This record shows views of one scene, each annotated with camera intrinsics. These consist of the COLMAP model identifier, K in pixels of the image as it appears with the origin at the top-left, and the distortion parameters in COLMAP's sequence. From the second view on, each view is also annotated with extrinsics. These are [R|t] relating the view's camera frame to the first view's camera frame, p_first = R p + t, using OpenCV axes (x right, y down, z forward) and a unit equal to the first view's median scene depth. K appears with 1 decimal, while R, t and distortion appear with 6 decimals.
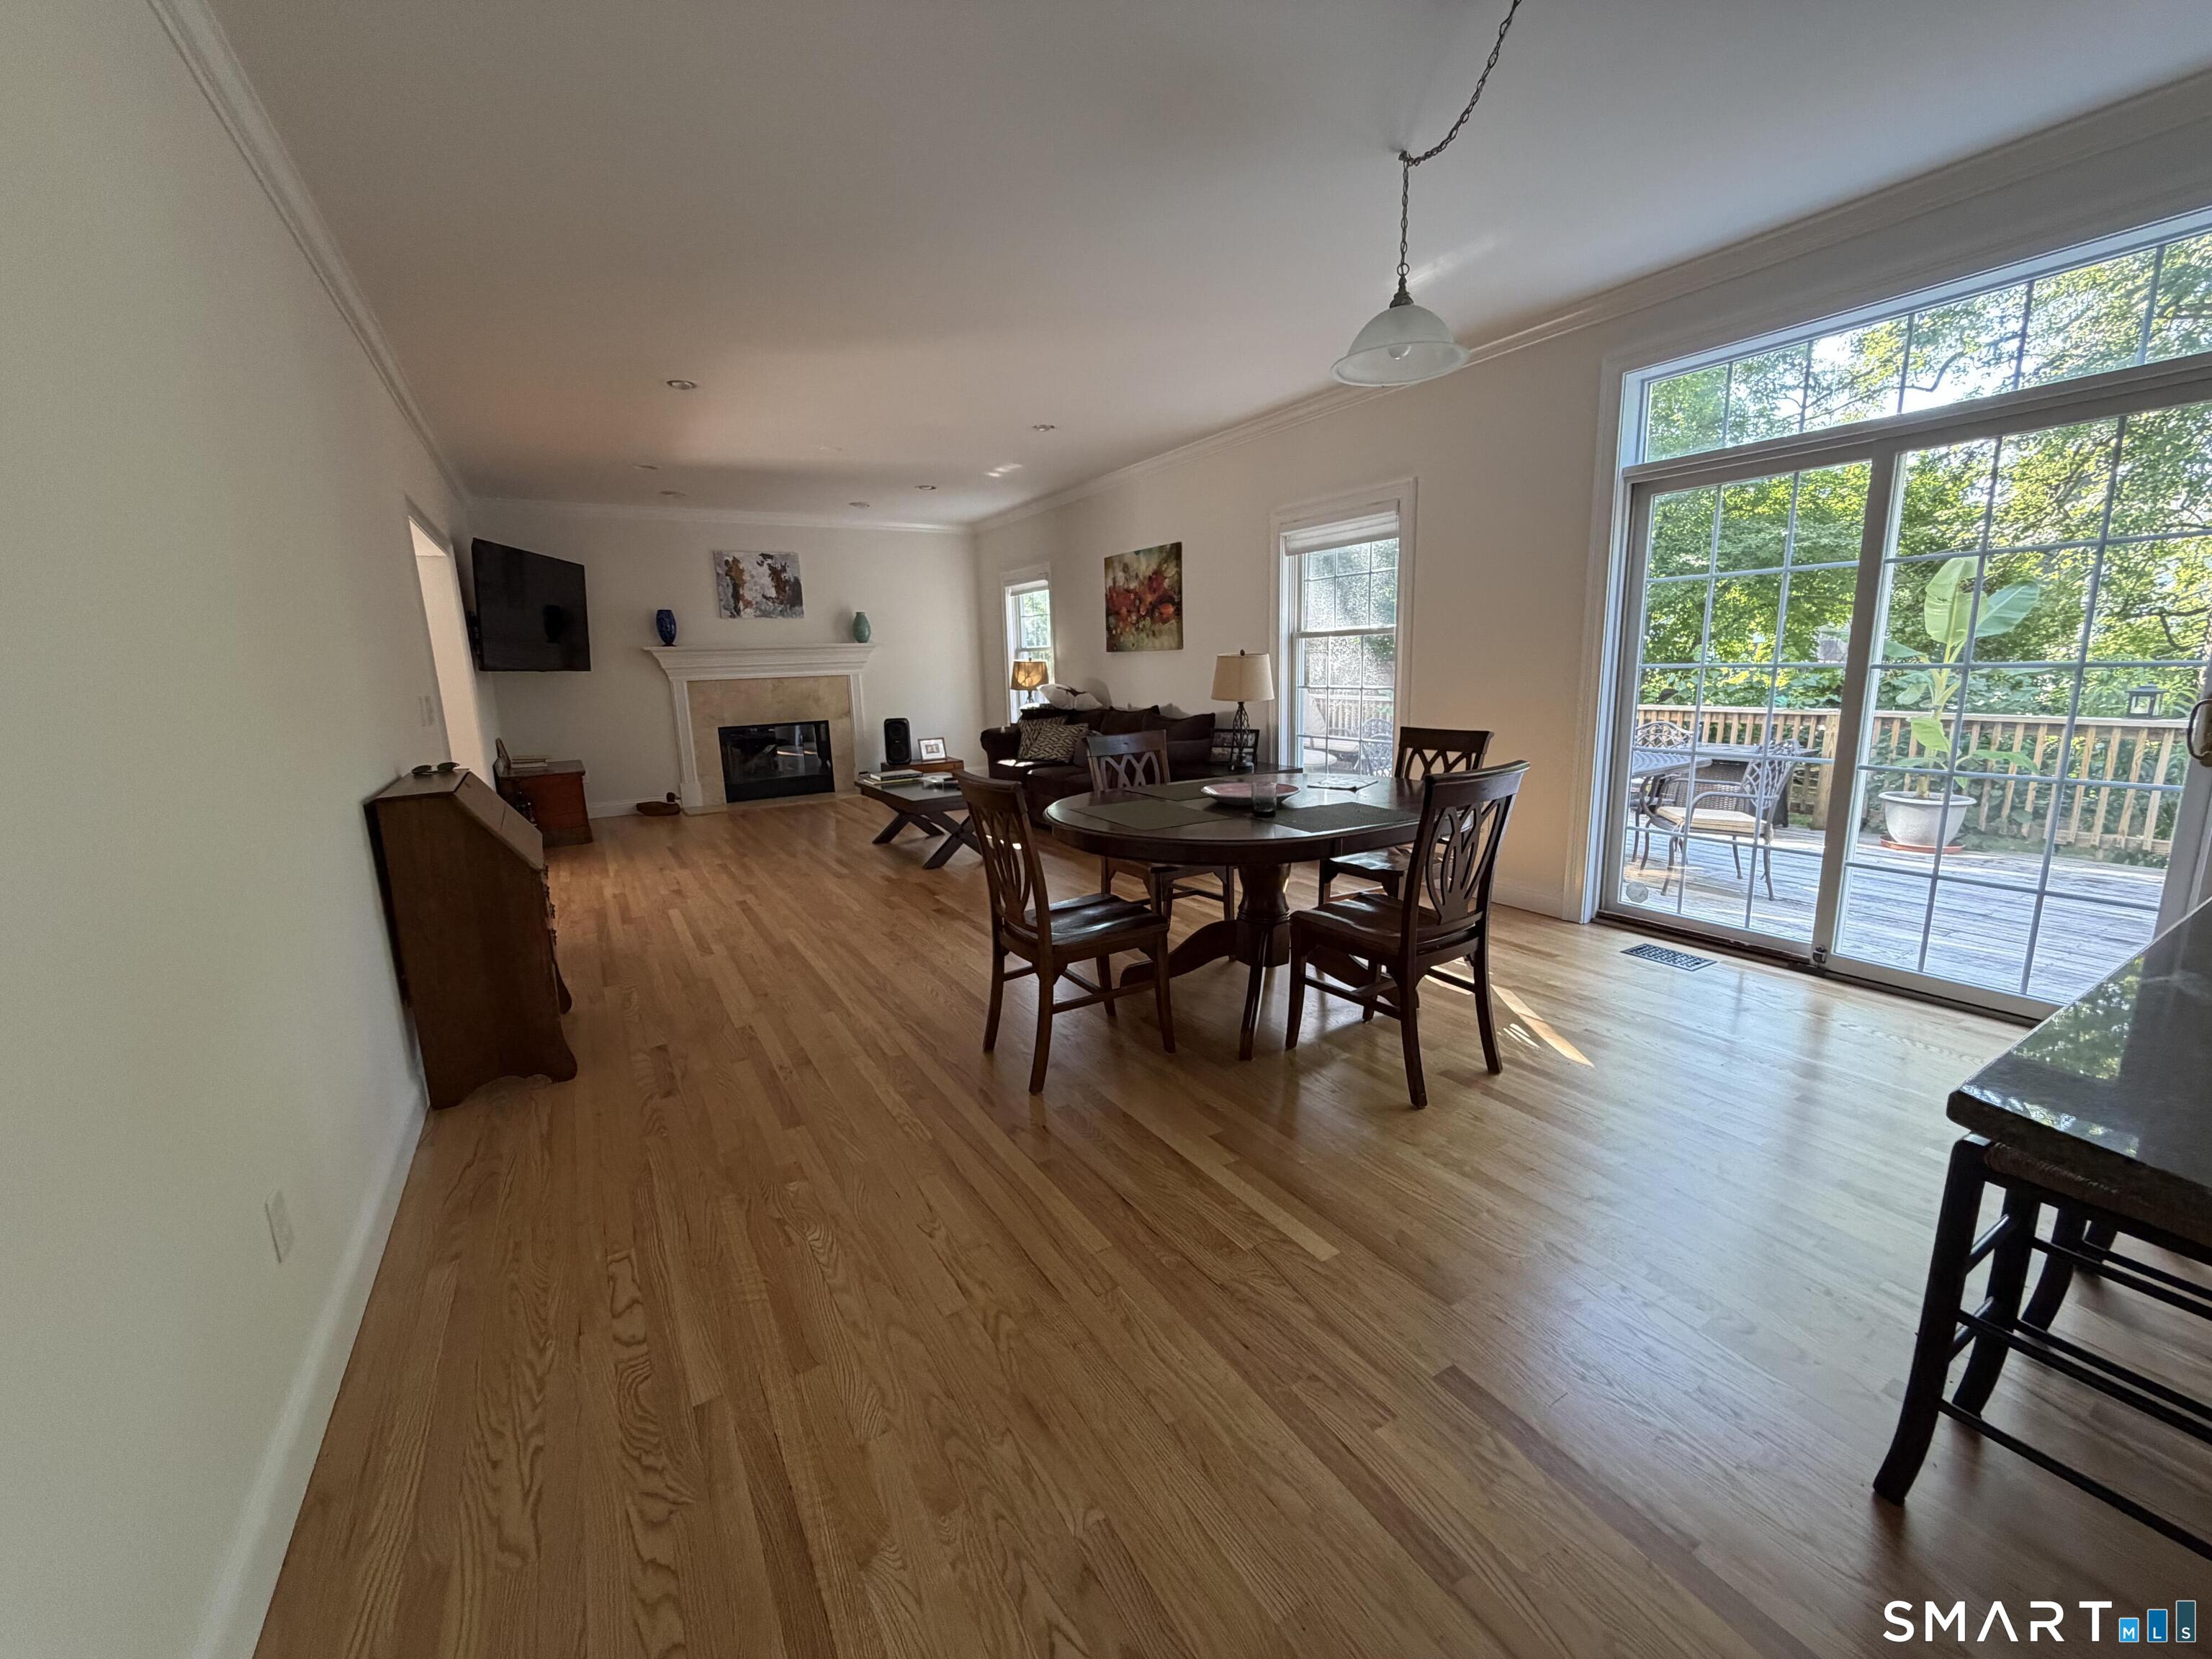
lens RADIAL K [[878.3, 0, 1098.5], [0, 878.3, 828.0], [0, 0, 1]] dist [0.000715, -0.000624]
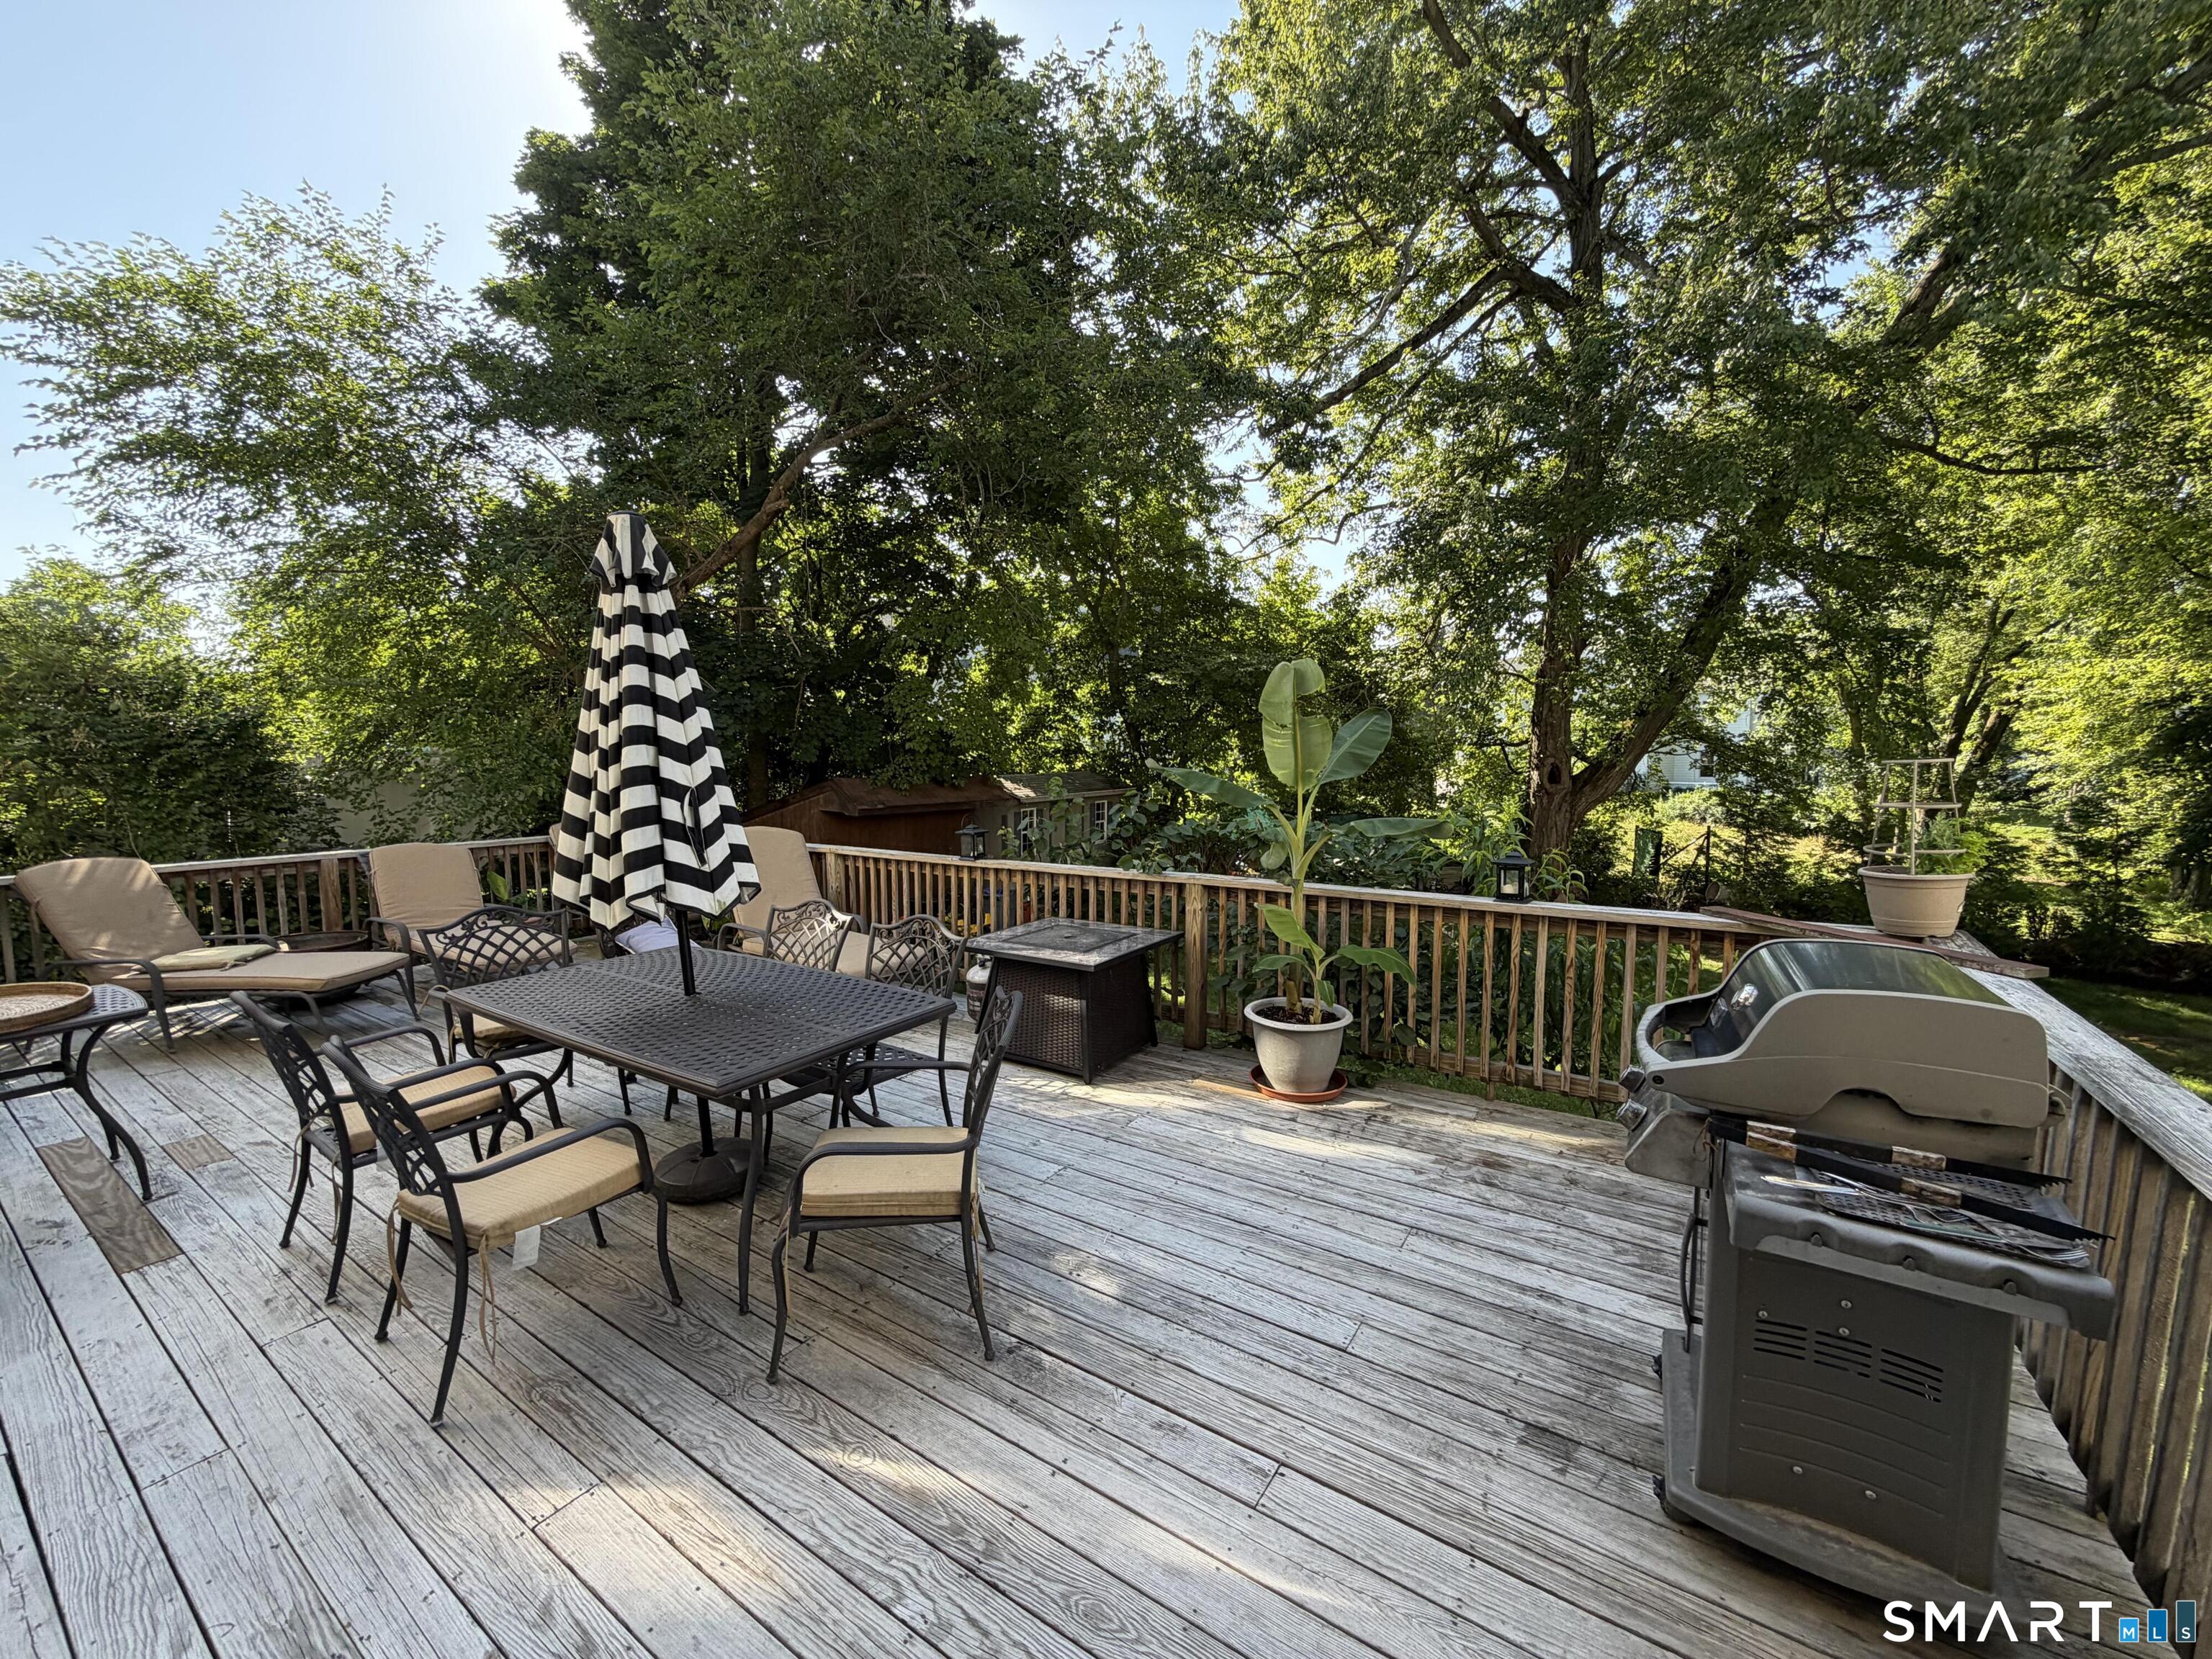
lens RADIAL K [[878.3, 0, 1098.5], [0, 878.3, 828.0], [0, 0, 1]] dist [0.000715, -0.000624]
pose [[0.903686, -0.014193, 0.427960, 0.221052], [0.062977, 0.992987, -0.100052, -0.050124], [-0.423539, 0.117367, 0.898243, 0.188920]]
